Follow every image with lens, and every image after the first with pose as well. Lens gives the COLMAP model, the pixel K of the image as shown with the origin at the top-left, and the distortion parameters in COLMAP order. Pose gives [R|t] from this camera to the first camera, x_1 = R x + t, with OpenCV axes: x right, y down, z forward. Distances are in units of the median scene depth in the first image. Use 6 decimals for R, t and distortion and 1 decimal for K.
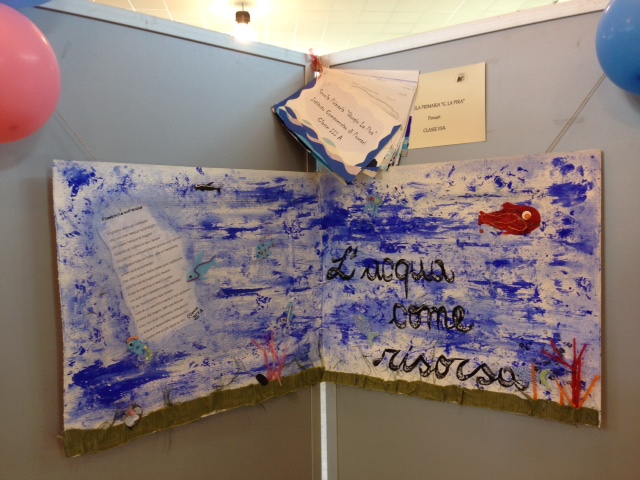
lens RADIAL K [[565.3, 0, 320.0], [0, 565.3, 240.0], [0, 0, 1]] dist [-0.002213, -0.009939]
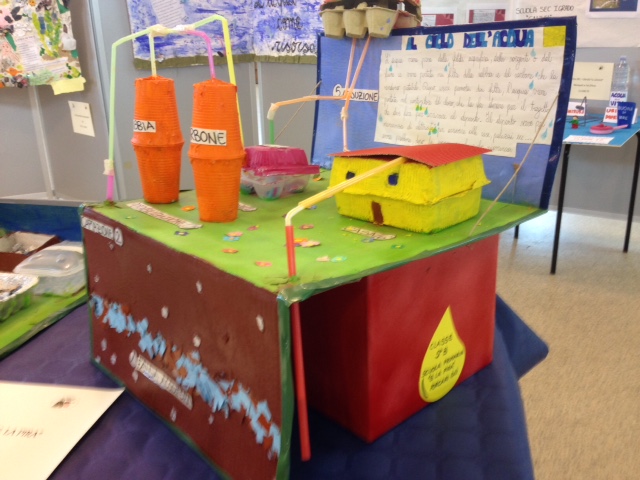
lens RADIAL K [[620.1, 0, 320.0], [0, 620.1, 240.0], [0, 0, 1]] dist [0.141454, 0.000187]
pose [[0.968074, 0.069410, -0.240863, 0.949372], [0.008698, 0.951017, 0.309017, 0.179345], [0.250514, -0.301247, 0.920051, -1.458521]]
